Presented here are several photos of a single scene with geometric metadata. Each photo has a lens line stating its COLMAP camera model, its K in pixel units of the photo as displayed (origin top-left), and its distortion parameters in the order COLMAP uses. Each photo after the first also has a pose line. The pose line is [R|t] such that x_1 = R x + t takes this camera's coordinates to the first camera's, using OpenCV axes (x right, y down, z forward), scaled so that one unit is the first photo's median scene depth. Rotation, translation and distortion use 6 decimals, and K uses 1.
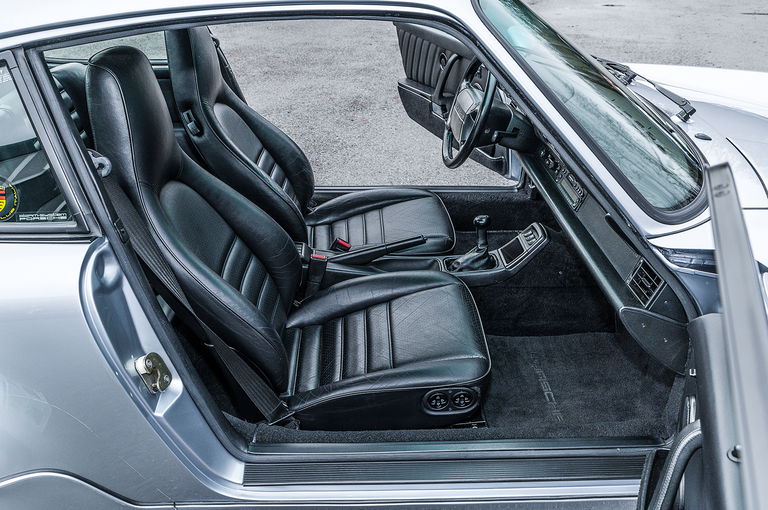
lens RADIAL K [[684.0, 0, 384.1], [0, 684.0, 255.0], [0, 0, 1]] dist [-0.006291, -0.000632]
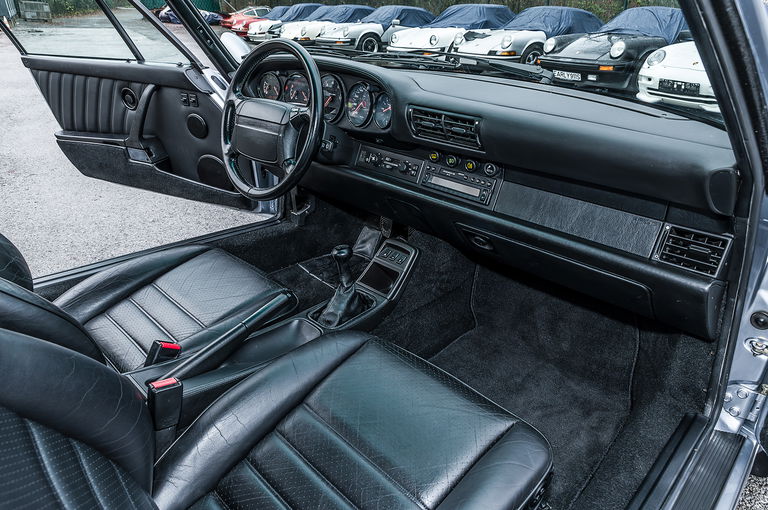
lens RADIAL K [[504.8, 0, 385.0], [0, 504.8, 254.5], [0, 0, 1]] dist [-0.007611, 0.000606]
pose [[0.717026, -0.261292, 0.646220, -0.160385], [0.290995, 0.954640, 0.063120, -0.057005], [-0.633400, 0.142788, 0.760537, 0.425573]]
